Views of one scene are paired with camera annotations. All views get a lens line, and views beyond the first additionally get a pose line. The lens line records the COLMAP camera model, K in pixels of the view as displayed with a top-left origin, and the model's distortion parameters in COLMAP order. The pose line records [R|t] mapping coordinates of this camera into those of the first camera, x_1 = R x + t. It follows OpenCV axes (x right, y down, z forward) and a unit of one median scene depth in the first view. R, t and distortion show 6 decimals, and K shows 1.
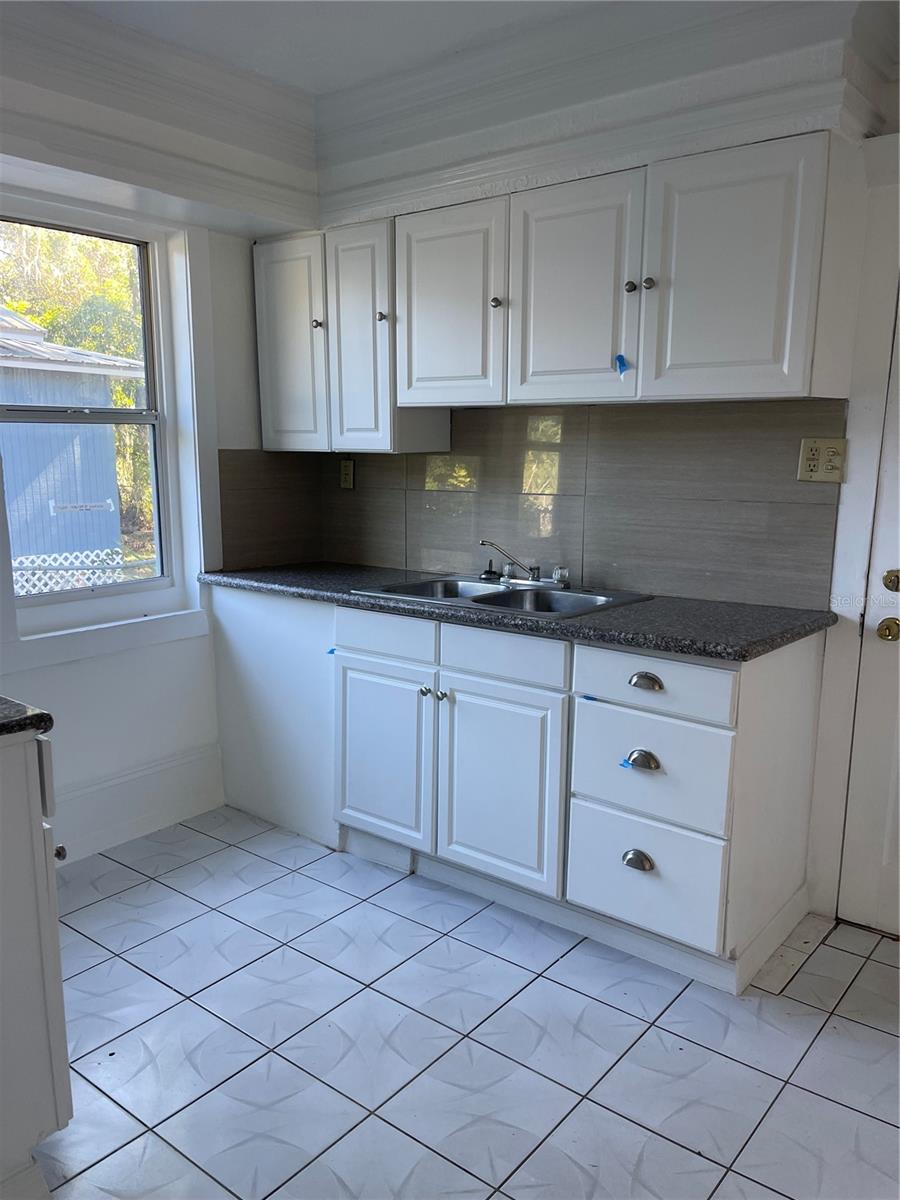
lens RADIAL K [[921.9, 0, 450.6], [0, 921.9, 600.4], [0, 0, 1]] dist [0.047820, -0.013078]
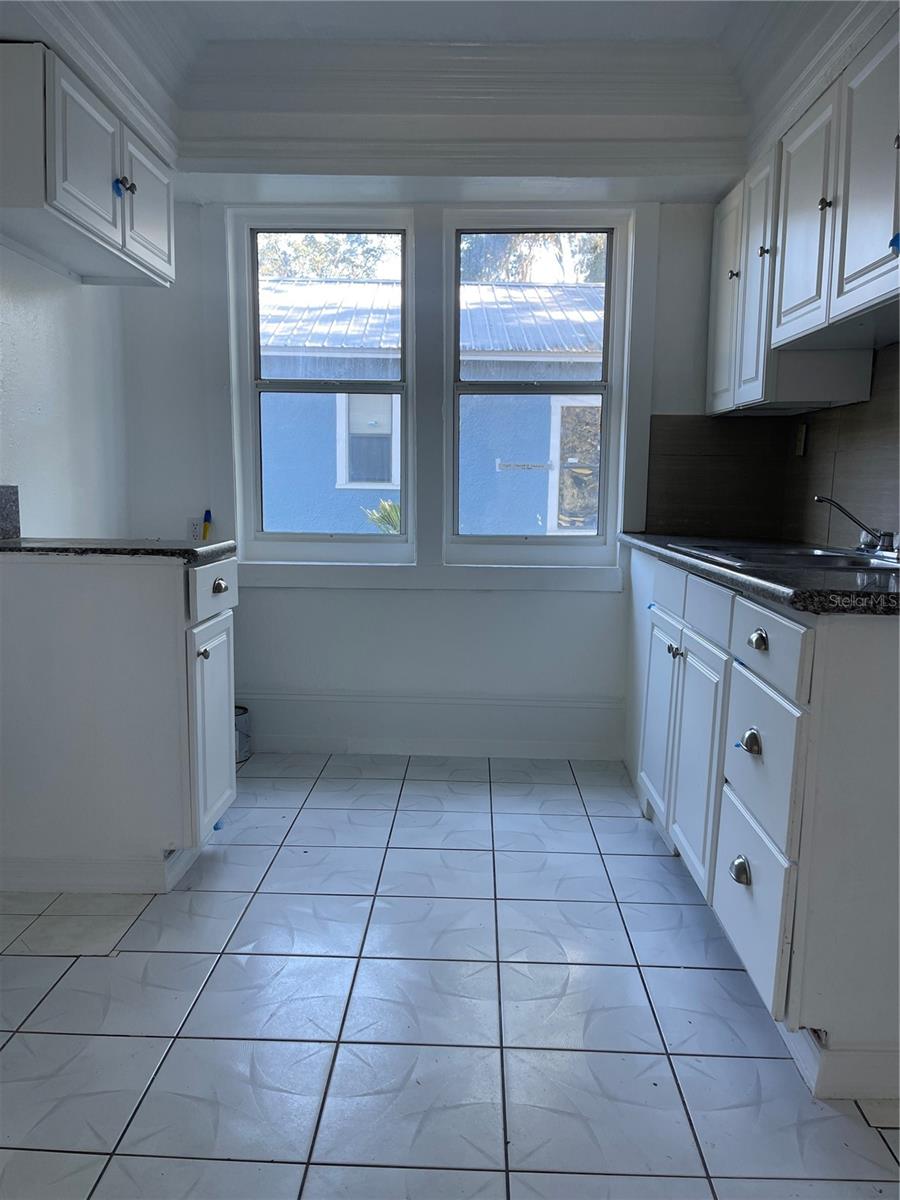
lens RADIAL K [[921.9, 0, 452.4], [0, 921.9, 602.2], [0, 0, 1]] dist [0.047820, -0.013078]
pose [[0.613596, 0.109857, -0.781940, 0.477059], [-0.143111, 0.989347, 0.026695, 0.051434], [0.776543, 0.095524, 0.622781, 0.219791]]
